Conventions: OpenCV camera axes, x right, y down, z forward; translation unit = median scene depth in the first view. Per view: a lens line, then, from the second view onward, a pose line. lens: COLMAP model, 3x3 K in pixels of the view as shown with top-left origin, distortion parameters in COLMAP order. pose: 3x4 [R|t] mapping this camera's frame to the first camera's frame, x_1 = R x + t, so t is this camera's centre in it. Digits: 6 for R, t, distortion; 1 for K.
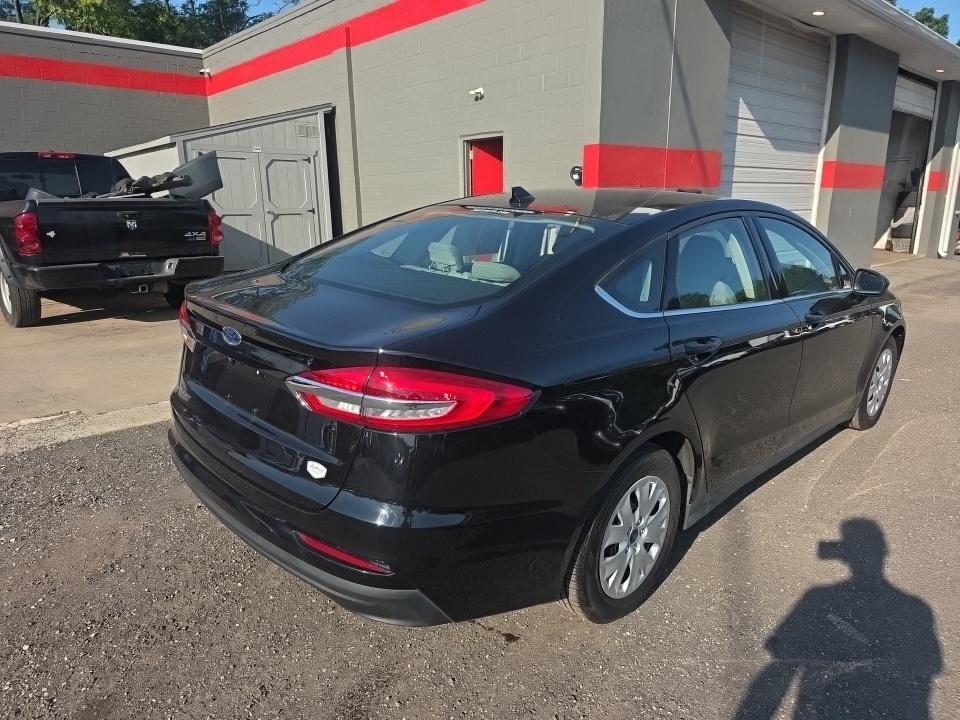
lens RADIAL K [[648.1, 0, 475.5], [0, 648.1, 357.1], [0, 0, 1]] dist [0.047057, -0.047847]
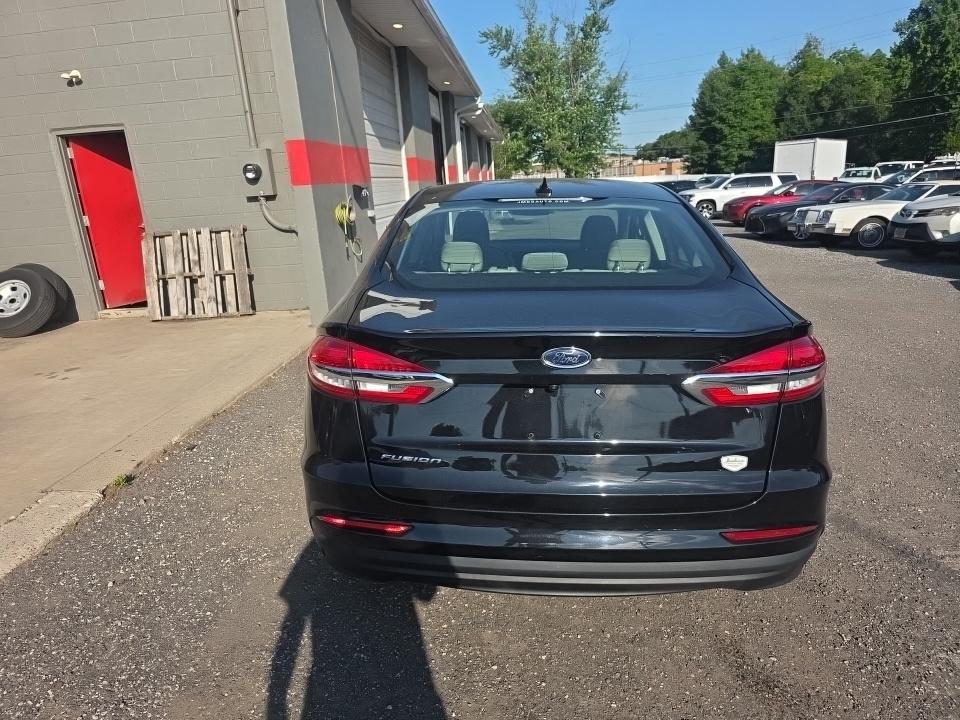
lens RADIAL K [[648.1, 0, 475.5], [0, 648.1, 357.1], [0, 0, 1]] dist [0.047057, -0.047847]
pose [[0.742528, -0.211023, 0.635705, -0.211793], [0.210212, 0.974542, 0.077965, -0.026474], [-0.635974, 0.075742, 0.767985, 0.089666]]
